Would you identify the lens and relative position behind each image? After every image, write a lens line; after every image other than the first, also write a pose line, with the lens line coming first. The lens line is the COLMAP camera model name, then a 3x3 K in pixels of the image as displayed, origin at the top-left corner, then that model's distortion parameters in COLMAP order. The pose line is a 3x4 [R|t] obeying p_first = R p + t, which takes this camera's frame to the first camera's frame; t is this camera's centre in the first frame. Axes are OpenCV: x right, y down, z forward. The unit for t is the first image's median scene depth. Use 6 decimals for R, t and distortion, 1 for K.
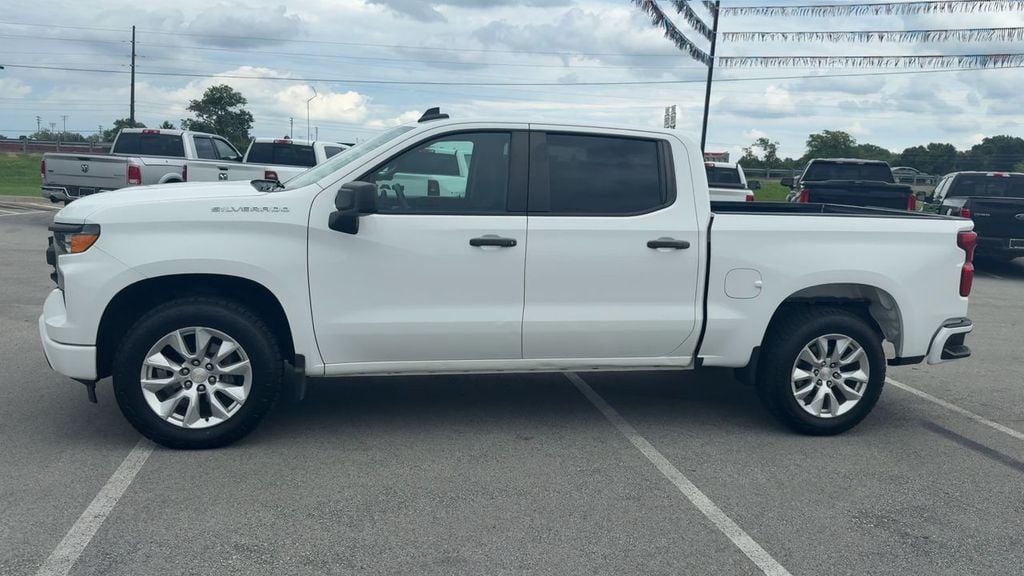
lens RADIAL K [[799.1, 0, 539.5], [0, 799.1, 258.1], [0, 0, 1]] dist [0.093098, -0.159991]
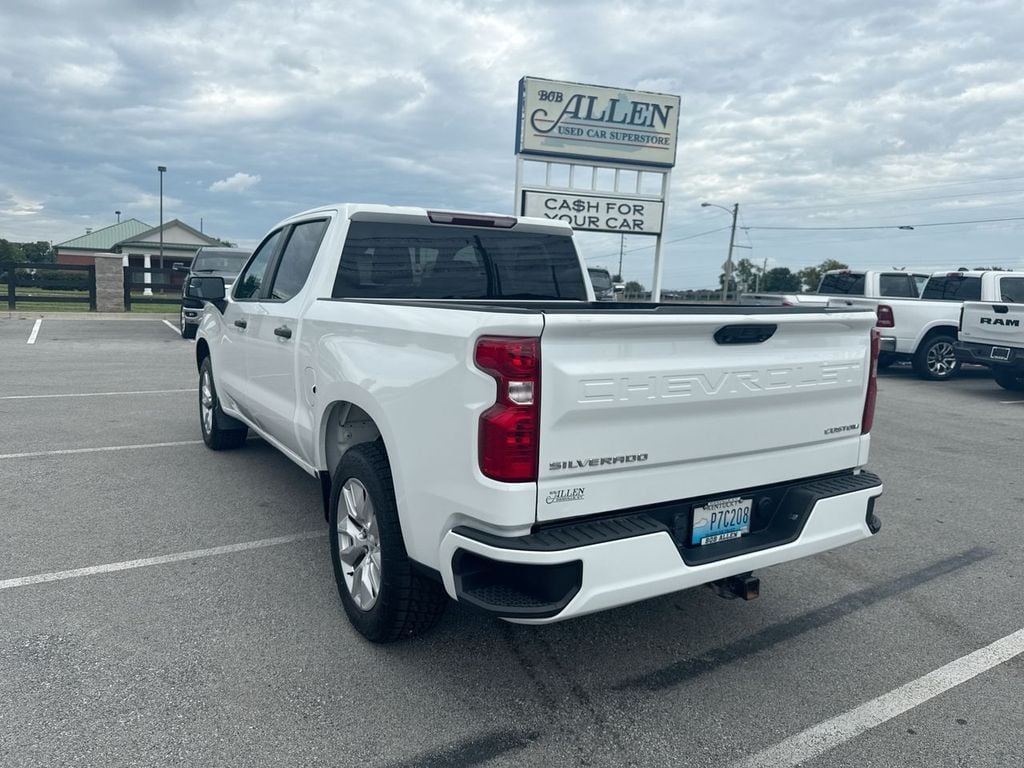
lens RADIAL K [[725.2, 0, 511.1], [0, 725.2, 385.6], [0, 0, 1]] dist [0.074898, -0.122447]
pose [[0.316500, 0.081950, -0.945046, 0.963907], [-0.110958, 0.992621, 0.048915, -0.020299], [0.942081, 0.089379, 0.323258, 0.922070]]
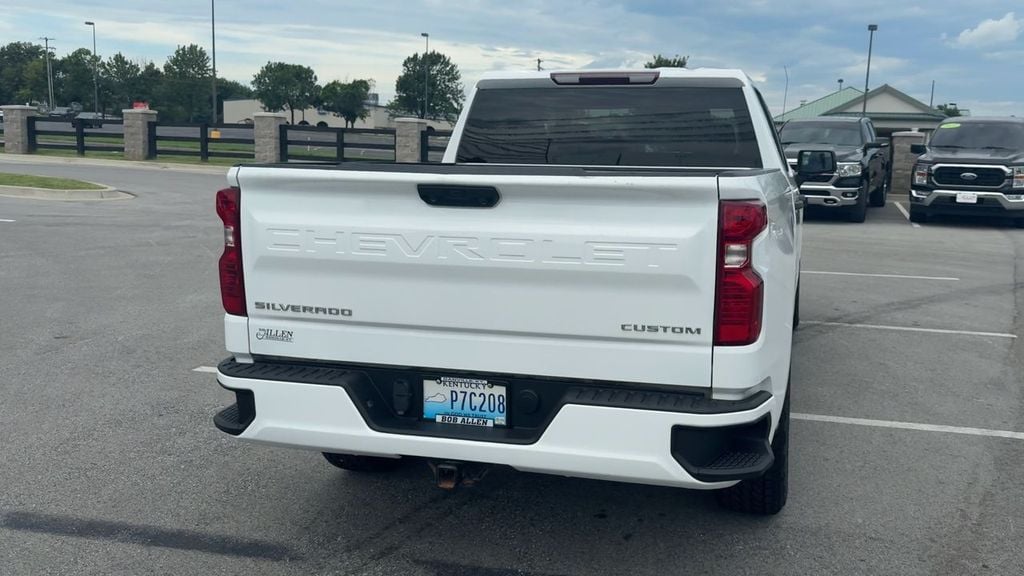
lens RADIAL K [[883.4, 0, 585.8], [0, 883.4, 278.3], [0, 0, 1]] dist [0.147119, -0.284005]
pose [[-0.451376, 0.068264, -0.889719, 0.996624], [-0.136769, 0.979996, 0.144577, -0.087070], [0.881790, 0.186944, -0.433010, 1.533395]]
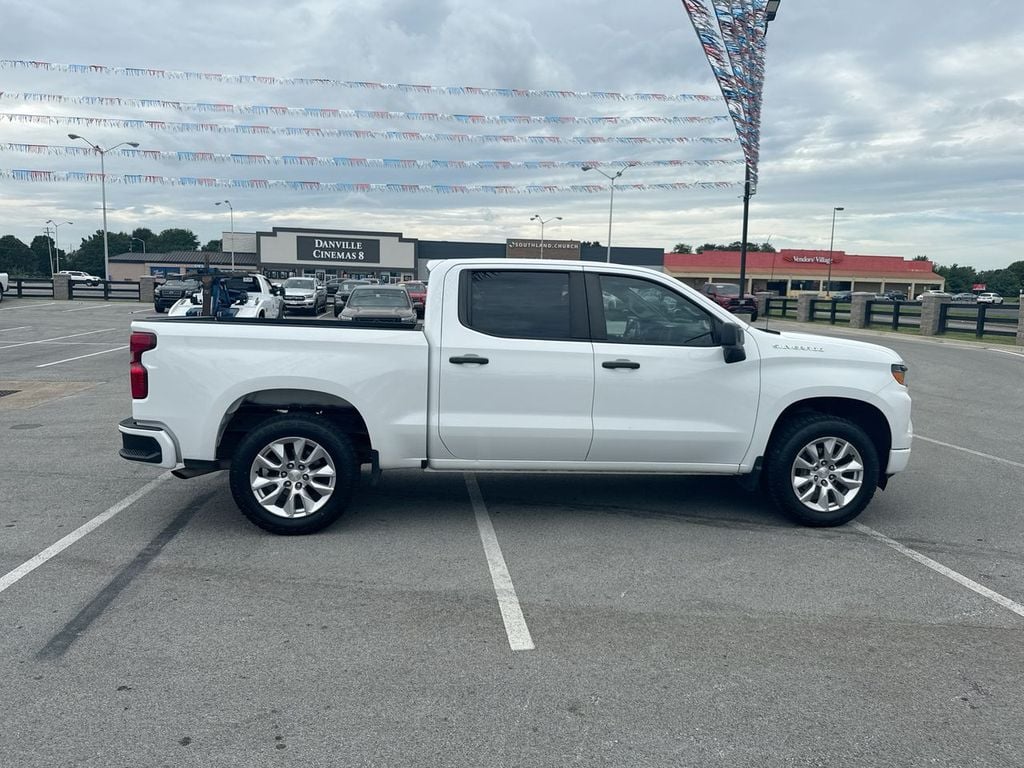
lens RADIAL K [[716.5, 0, 496.5], [0, 716.5, 386.2], [0, 0, 1]] dist [0.081160, -0.130667]
pose [[-0.988545, -0.091092, 0.120333, -0.078344], [-0.062509, 0.972831, 0.222916, -0.237000], [-0.137370, 0.212841, -0.967382, 2.226147]]
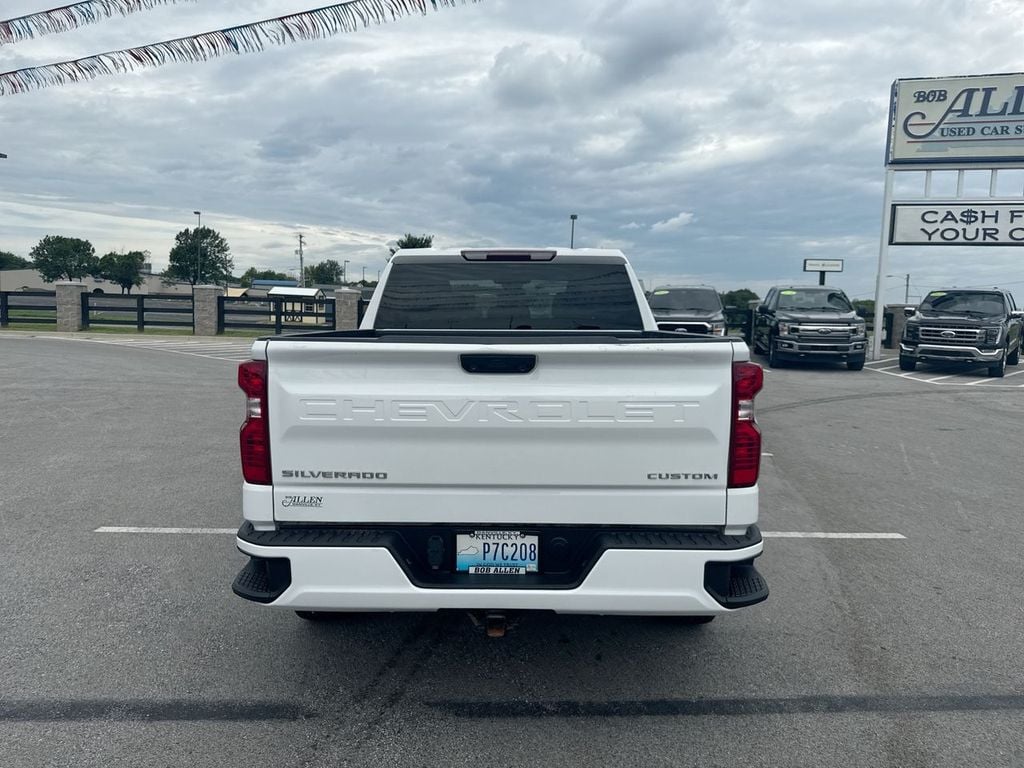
lens RADIAL K [[722.7, 0, 507.7], [0, 722.7, 387.7], [0, 0, 1]] dist [0.095638, -0.140742]
pose [[-0.238707, 0.045852, -0.970009, 1.012303], [-0.125581, 0.989039, 0.077655, -0.069974], [0.962937, 0.140351, -0.230332, 1.341536]]
